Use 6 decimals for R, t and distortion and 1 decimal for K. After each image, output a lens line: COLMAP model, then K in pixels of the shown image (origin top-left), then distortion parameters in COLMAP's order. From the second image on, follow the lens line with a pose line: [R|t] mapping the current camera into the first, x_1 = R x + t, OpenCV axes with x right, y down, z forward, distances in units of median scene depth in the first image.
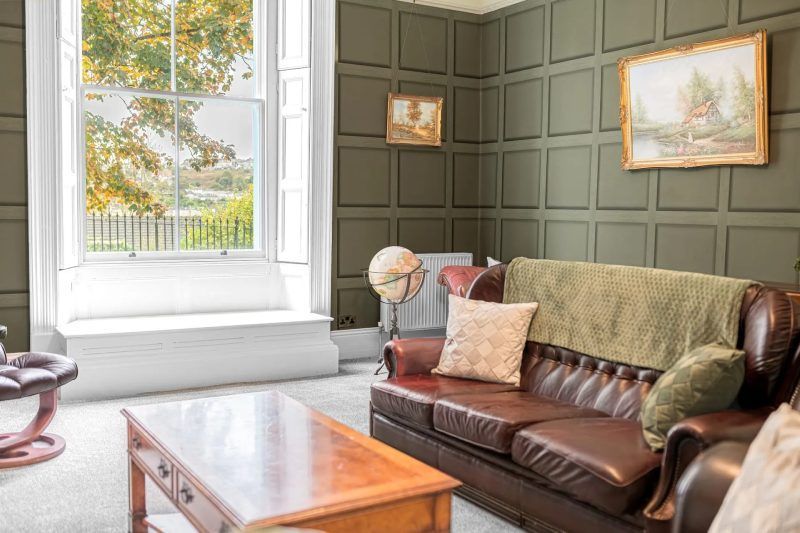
lens RADIAL K [[801.8, 0, 400.0], [0, 801.8, 266.5], [0, 0, 1]] dist [-0.047431, 0.013224]
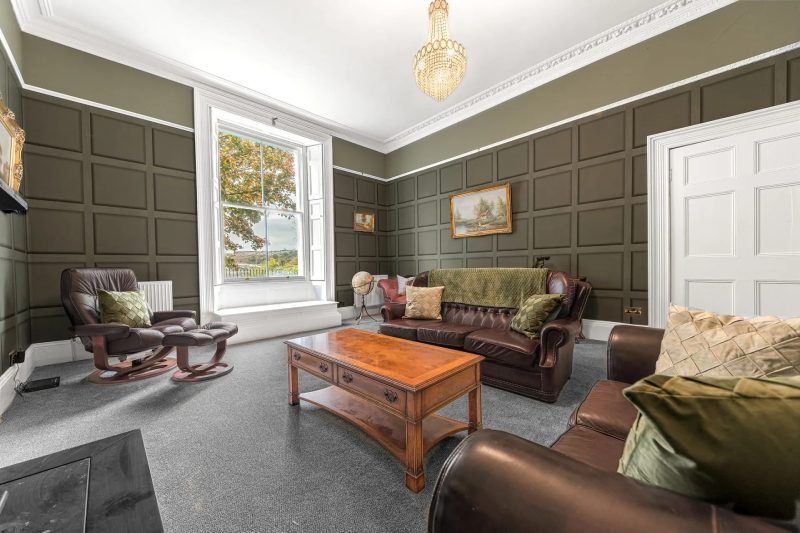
lens RADIAL K [[302.7, 0, 400.0], [0, 302.7, 266.5], [0, 0, 1]] dist [0.000309, -0.000006]
pose [[0.976029, -0.032270, 0.215236, -0.117329], [0.046309, 0.997093, -0.060505, 0.026567], [-0.212658, 0.069022, 0.974686, 0.095689]]
